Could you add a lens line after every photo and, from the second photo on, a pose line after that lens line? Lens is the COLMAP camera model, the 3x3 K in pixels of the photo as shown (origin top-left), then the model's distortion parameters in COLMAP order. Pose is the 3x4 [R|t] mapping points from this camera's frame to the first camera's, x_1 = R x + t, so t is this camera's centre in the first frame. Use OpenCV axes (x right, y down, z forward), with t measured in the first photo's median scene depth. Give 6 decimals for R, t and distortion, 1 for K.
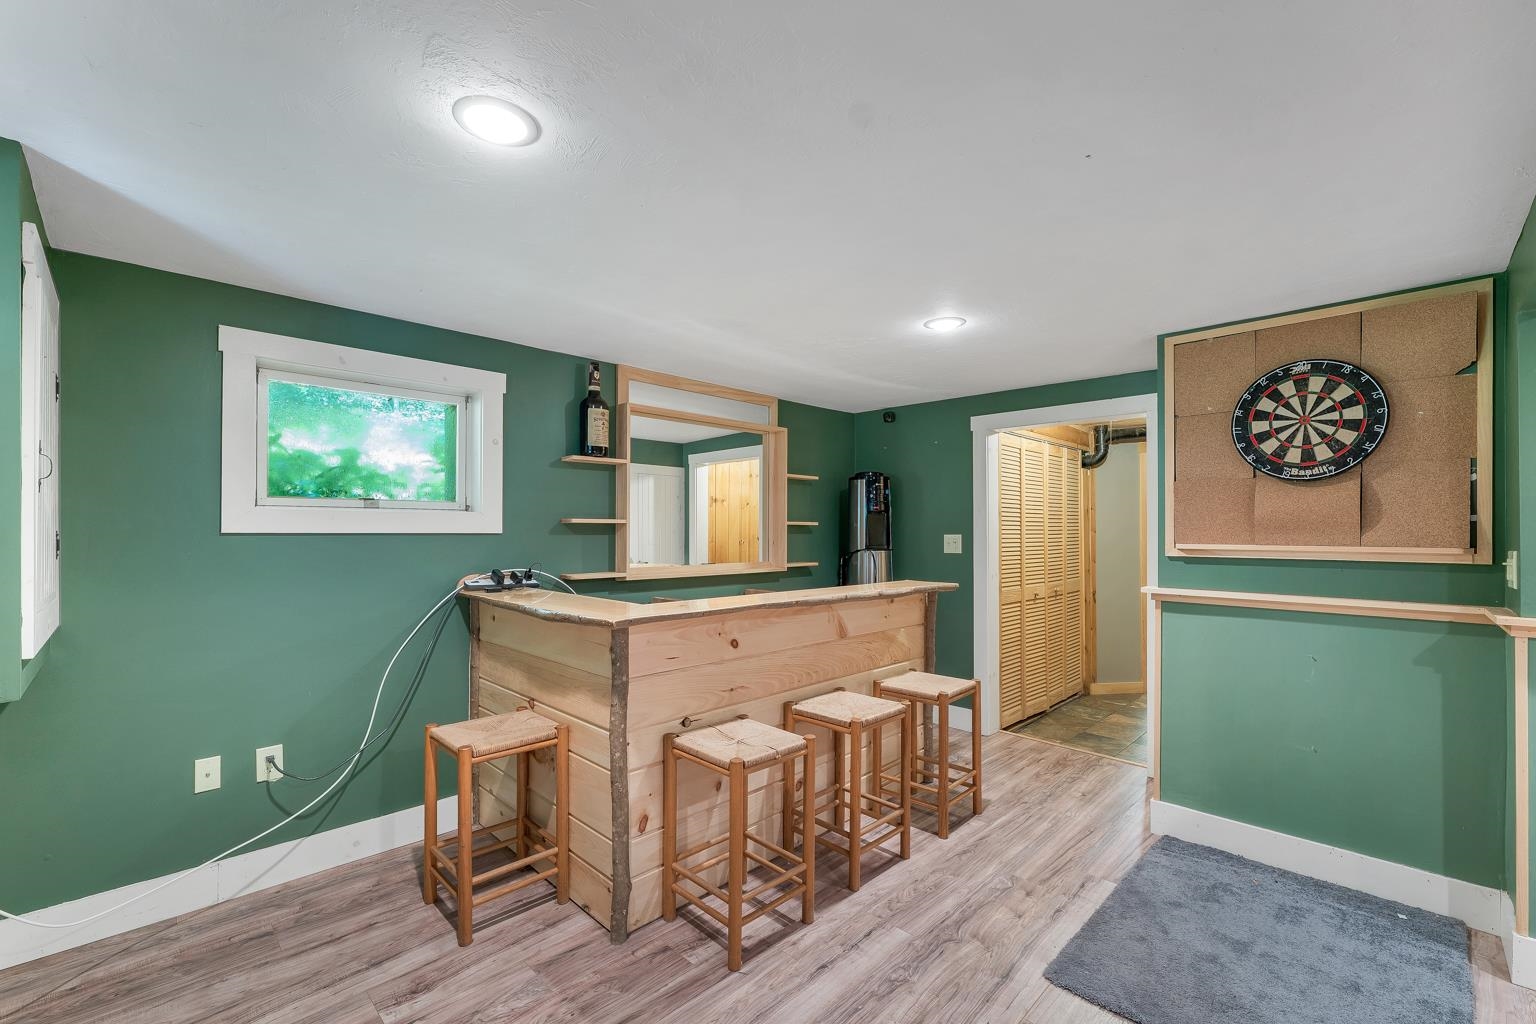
lens RADIAL K [[652.8, 0, 765.1], [0, 652.8, 524.5], [0, 0, 1]] dist [-0.001703, -0.000281]
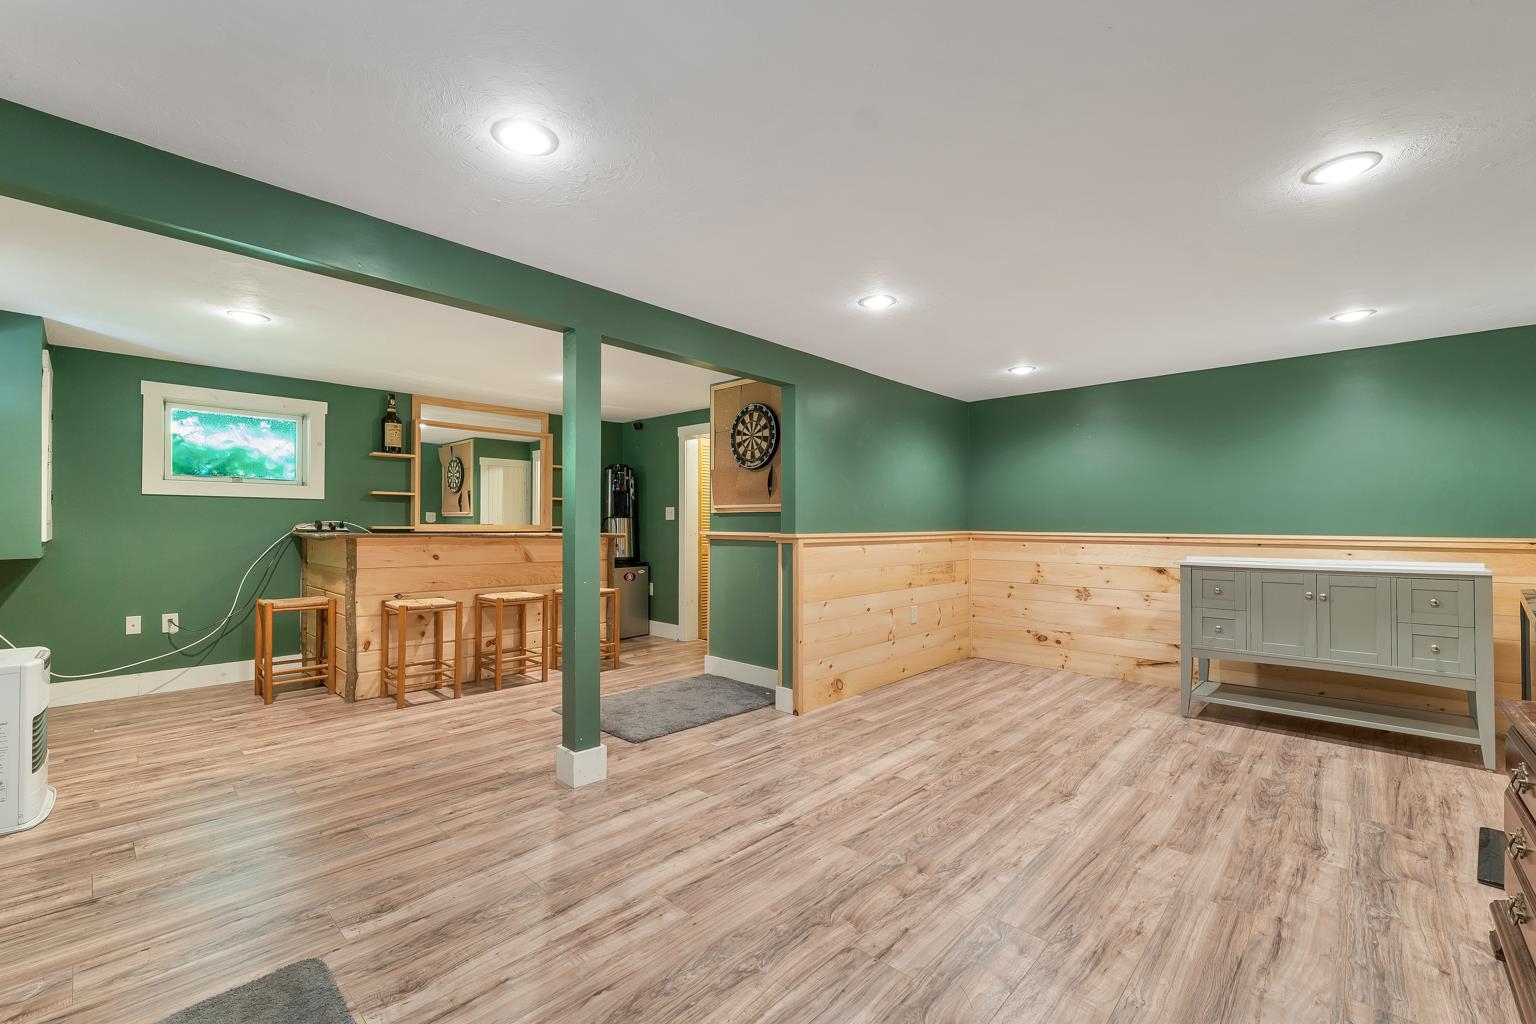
lens RADIAL K [[652.8, 0, 770.3], [0, 652.8, 518.3], [0, 0, 1]] dist [-0.001703, -0.000281]
pose [[0.999396, 0.003526, 0.034575, 0.771089], [-0.003442, 0.999991, -0.002483, 0.072132], [-0.034583, 0.002362, 0.999399, -0.792237]]
